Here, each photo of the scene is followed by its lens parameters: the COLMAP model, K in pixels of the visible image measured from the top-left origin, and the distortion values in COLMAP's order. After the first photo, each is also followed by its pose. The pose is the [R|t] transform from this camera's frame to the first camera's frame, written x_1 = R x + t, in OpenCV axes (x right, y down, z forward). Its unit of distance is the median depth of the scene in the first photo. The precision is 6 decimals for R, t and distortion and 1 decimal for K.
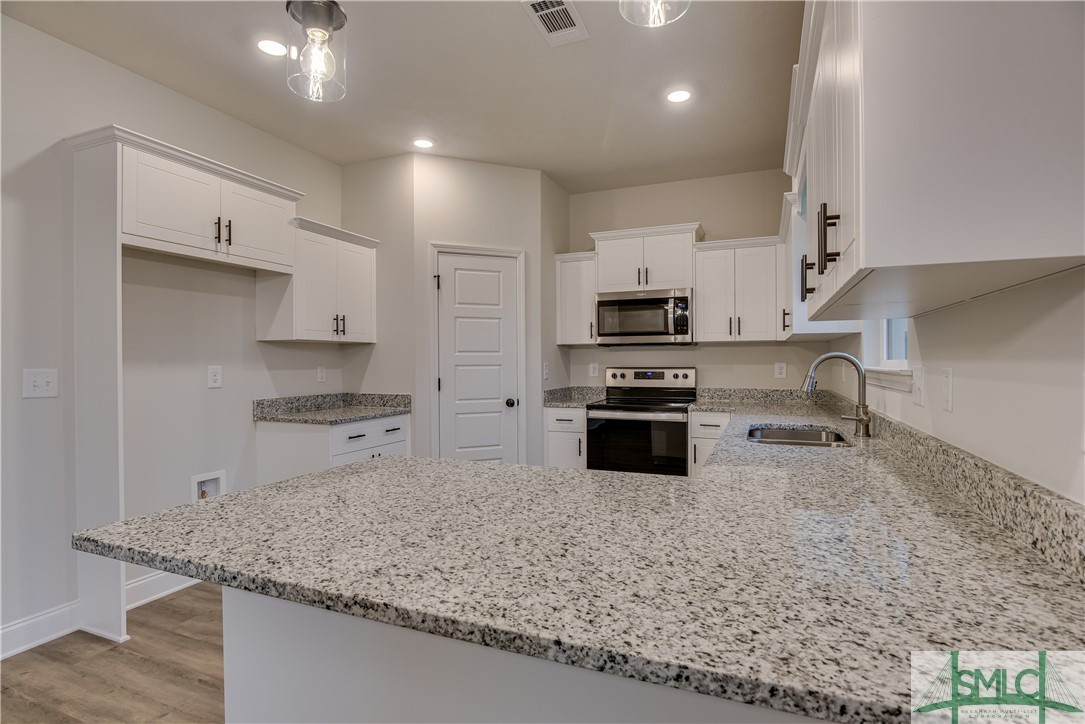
lens RADIAL K [[526.5, 0, 542.5], [0, 526.5, 362.0], [0, 0, 1]] dist [-0.014114, 0.000111]
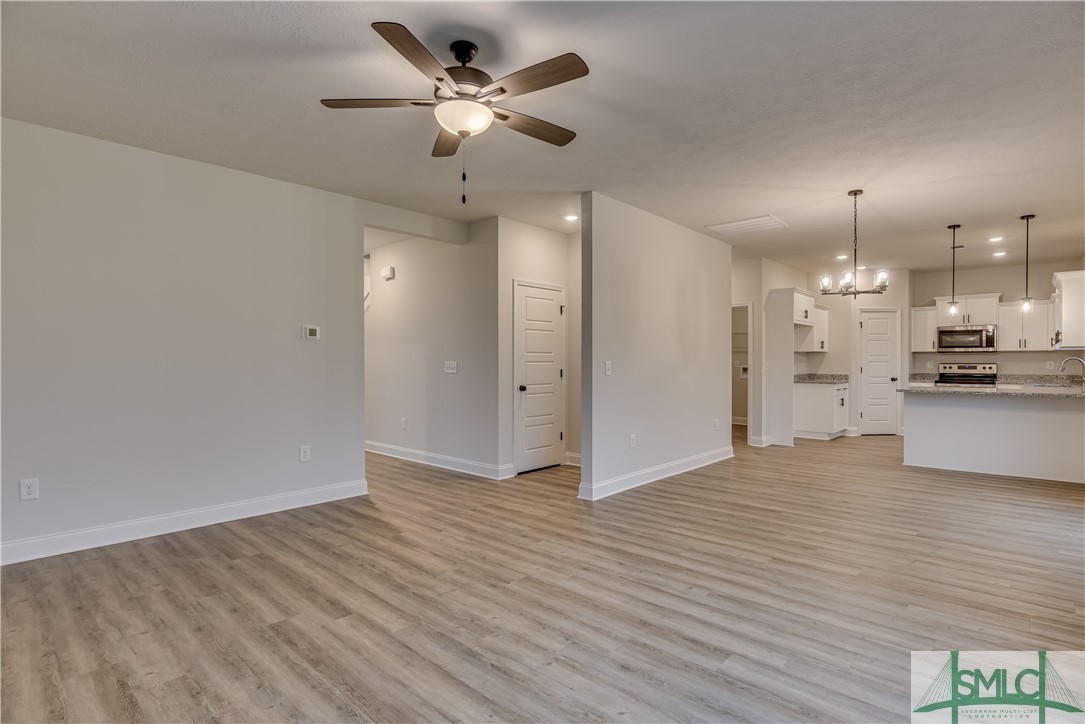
lens RADIAL K [[526.5, 0, 542.5], [0, 526.5, 362.0], [0, 0, 1]] dist [-0.014114, 0.000111]
pose [[0.937135, 0.004536, -0.348939, -0.641118], [-0.004195, 0.999990, 0.001734, 0.008836], [0.348943, -0.000161, 0.937144, -1.465823]]
